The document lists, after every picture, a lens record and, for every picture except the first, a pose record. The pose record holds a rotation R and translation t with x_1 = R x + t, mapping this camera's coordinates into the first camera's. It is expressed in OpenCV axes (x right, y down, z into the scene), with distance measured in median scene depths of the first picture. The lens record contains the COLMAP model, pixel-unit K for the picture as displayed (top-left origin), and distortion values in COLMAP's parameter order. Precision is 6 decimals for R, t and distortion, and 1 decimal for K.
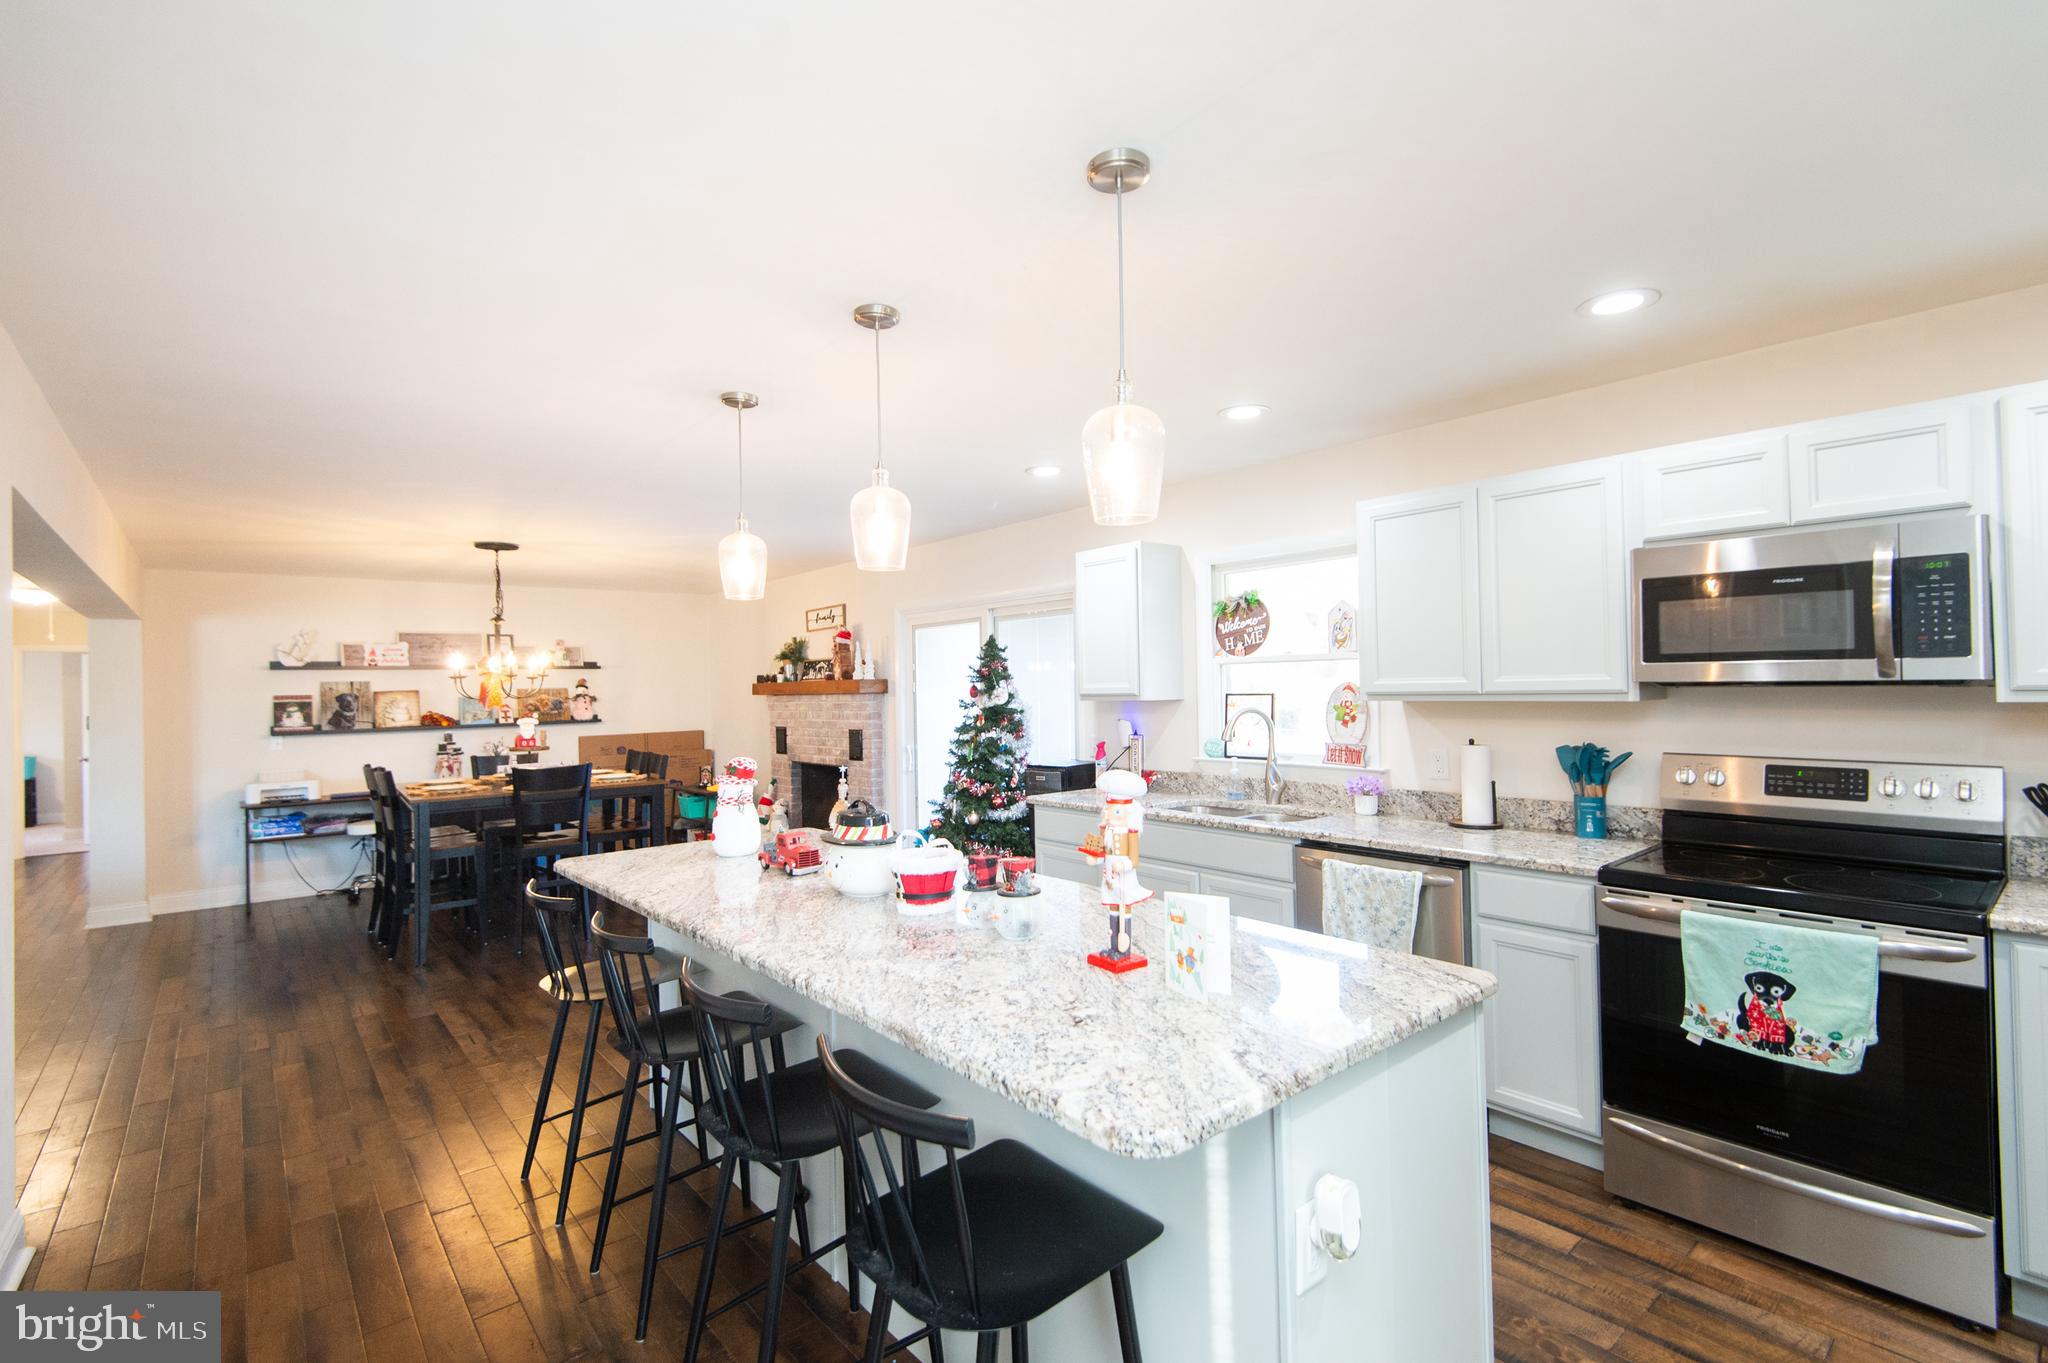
lens RADIAL K [[913.5, 0, 1024.5], [0, 913.5, 676.4], [0, 0, 1]] dist [0.021242, -0.019341]
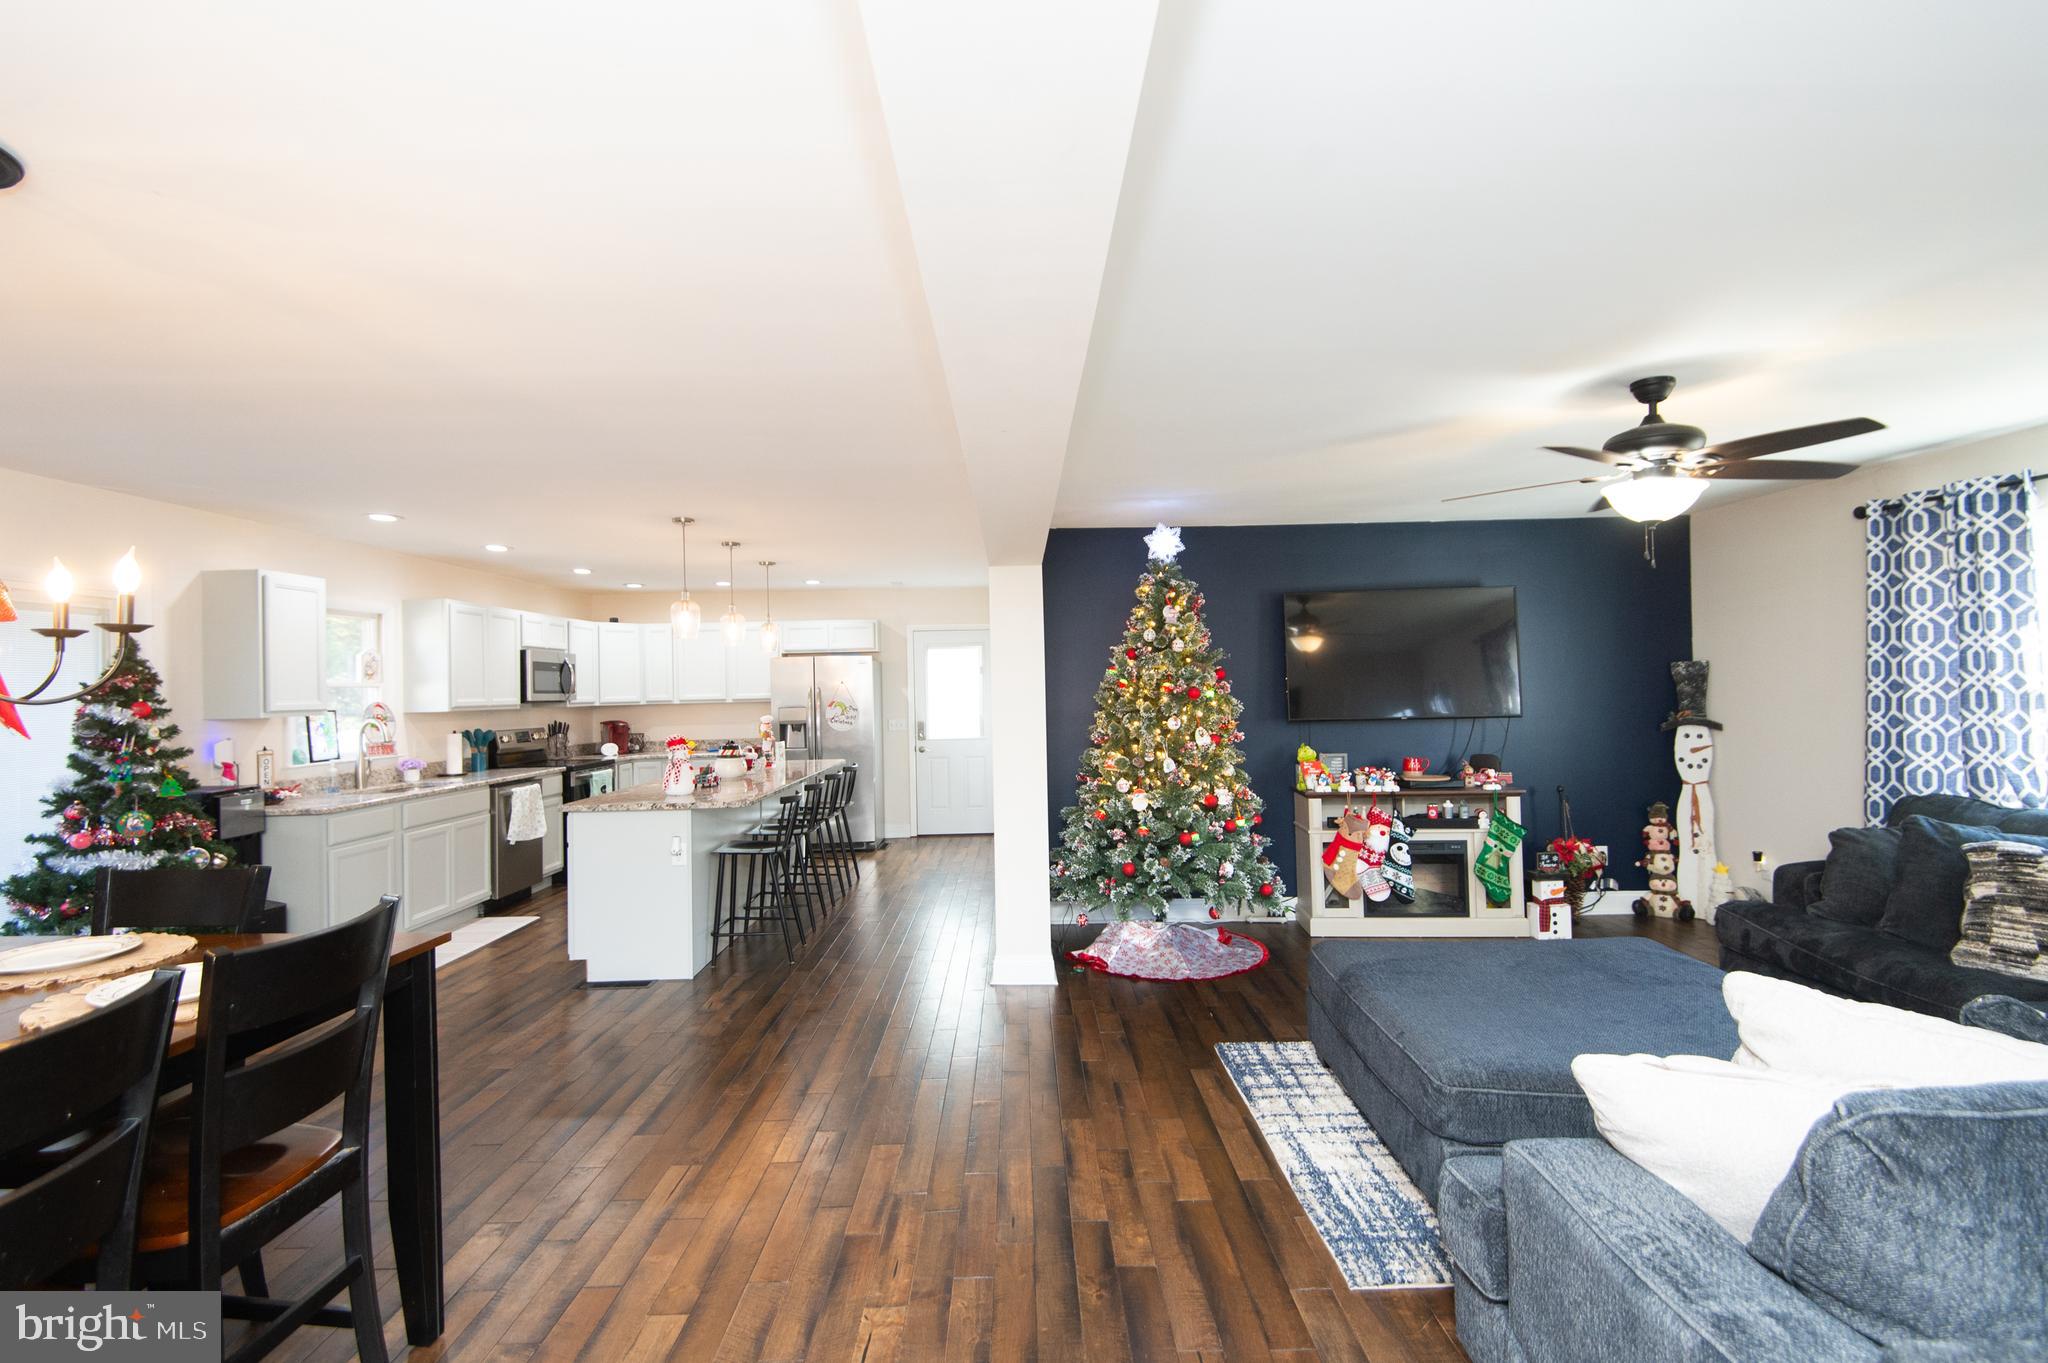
lens RADIAL K [[928.0, 0, 1026.3], [0, 928.0, 670.7], [0, 0, 1]] dist [0.022369, -0.018646]
pose [[-0.769705, 0.046298, 0.636718, -1.379485], [0.027009, 0.998835, -0.039978, 0.042749], [-0.637828, -0.013574, -0.770060, 1.399521]]
